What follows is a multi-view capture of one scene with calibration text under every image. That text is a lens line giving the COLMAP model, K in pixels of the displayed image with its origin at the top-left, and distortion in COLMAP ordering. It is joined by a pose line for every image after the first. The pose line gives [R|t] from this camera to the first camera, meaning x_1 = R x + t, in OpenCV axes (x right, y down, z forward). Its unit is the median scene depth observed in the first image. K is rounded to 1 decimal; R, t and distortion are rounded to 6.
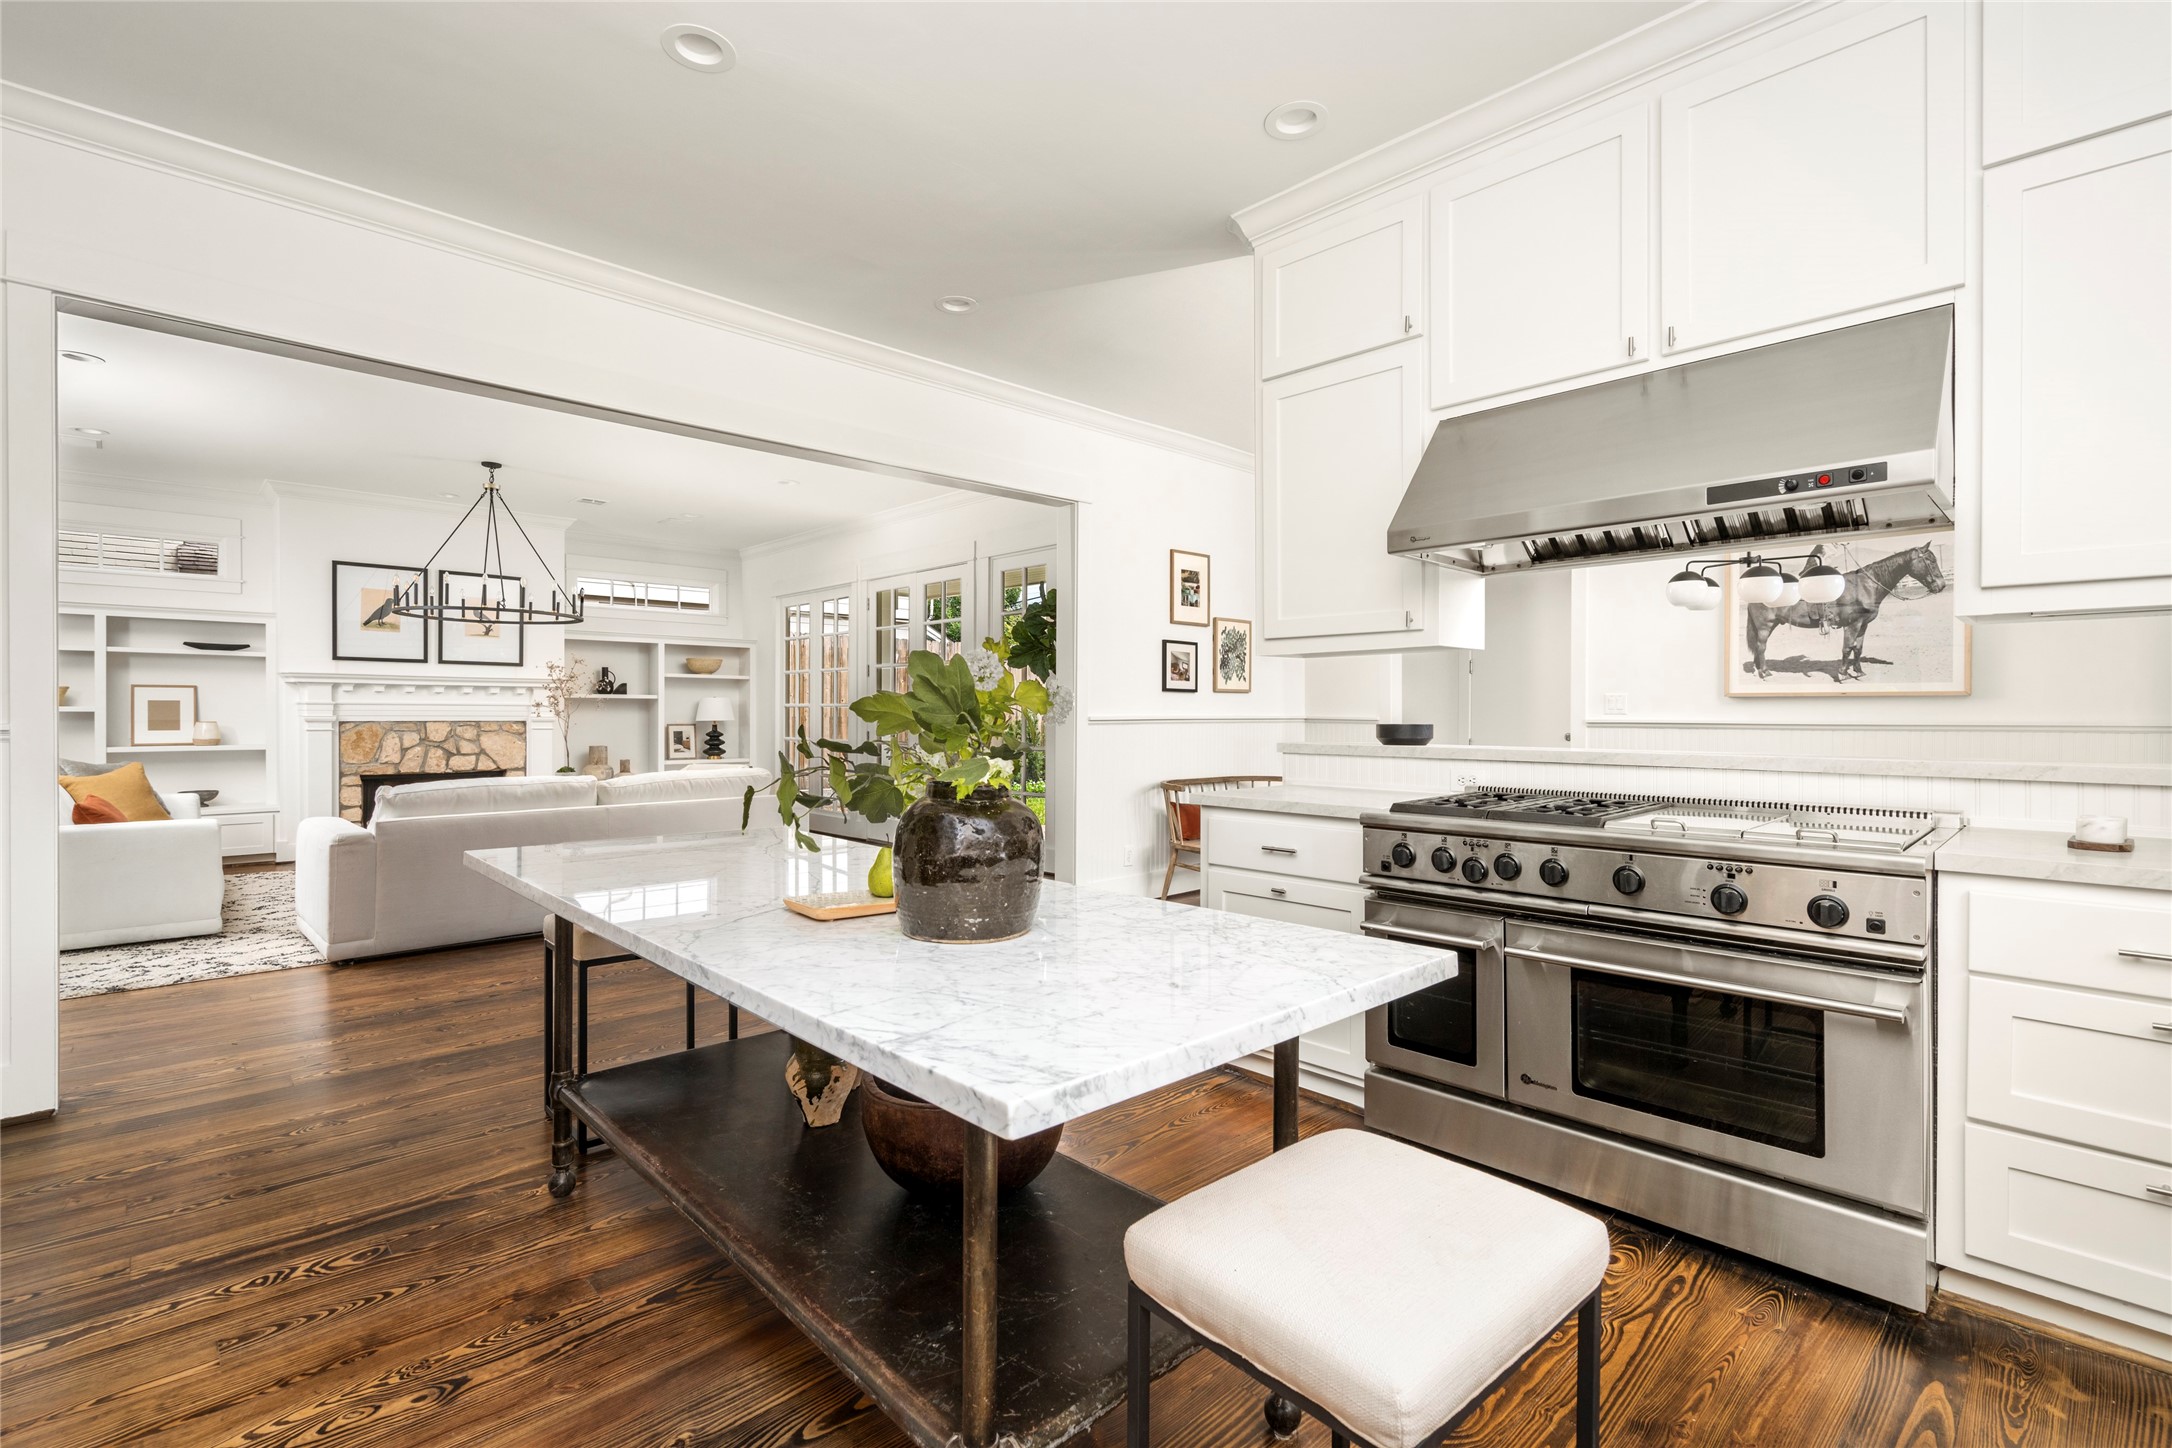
lens RADIAL K [[985.4, 0, 1086.8], [0, 985.4, 718.8], [0, 0, 1]] dist [-0.004493, -0.000922]
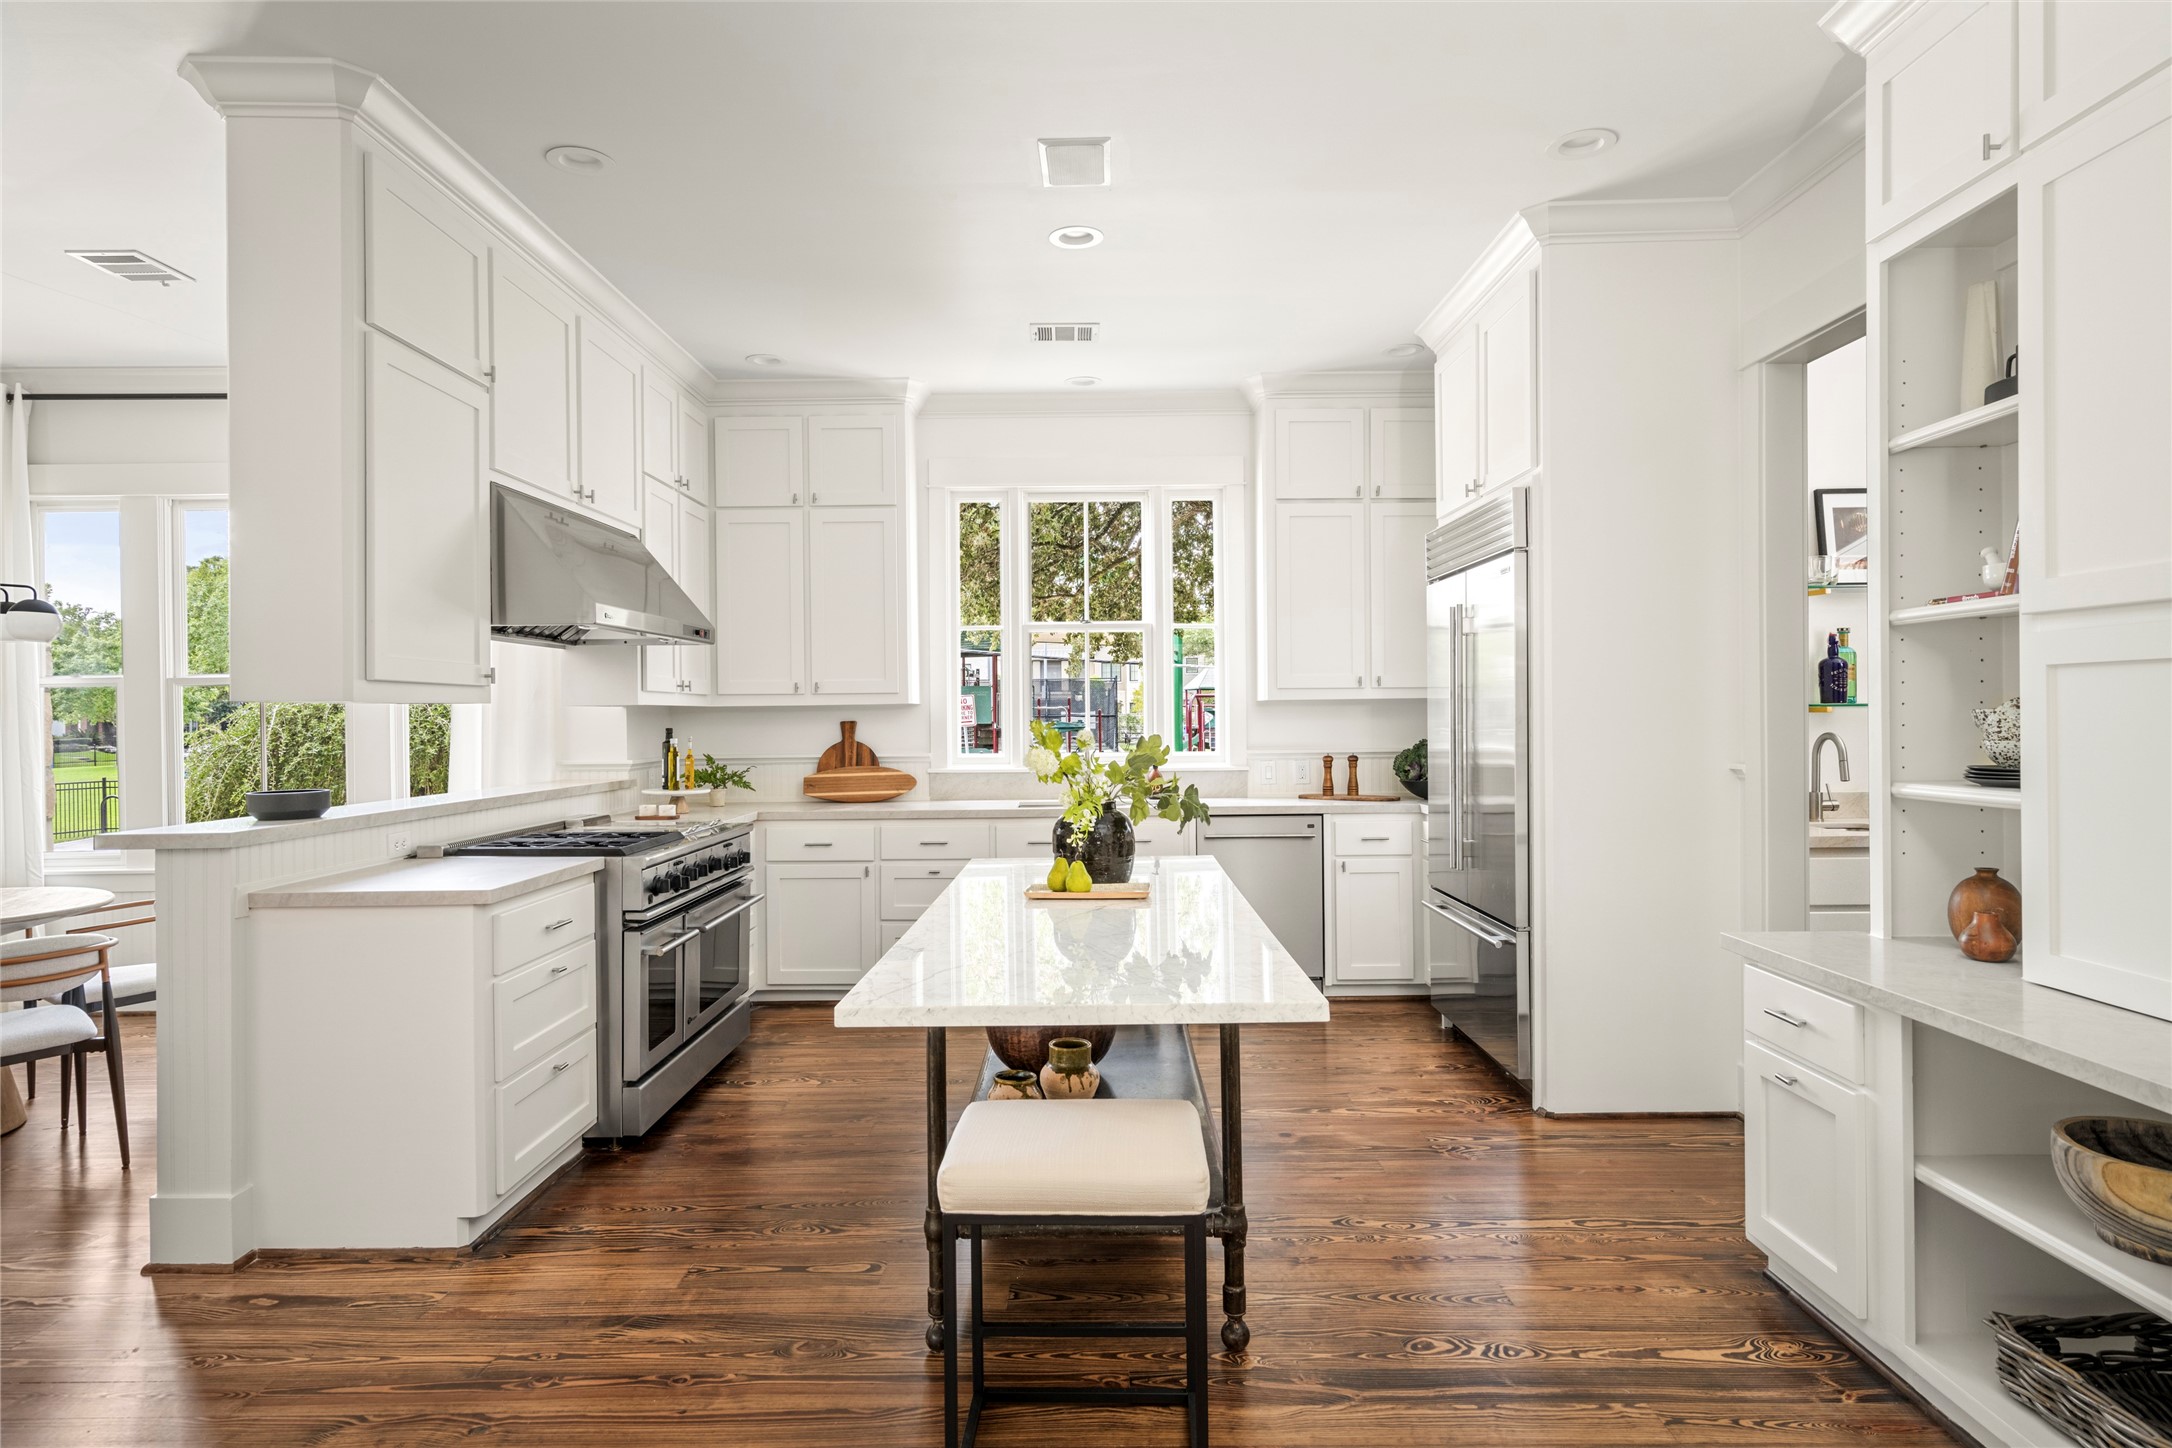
lens RADIAL K [[1175.3, 0, 1085.7], [0, 1175.3, 722.3], [0, 0, 1]] dist [0.004768, -0.000354]
pose [[-0.714383, 0.006736, 0.699722, -0.560132], [0.012813, 0.999912, 0.003456, -0.034061], [-0.699637, 0.011434, -0.714407, 0.875992]]
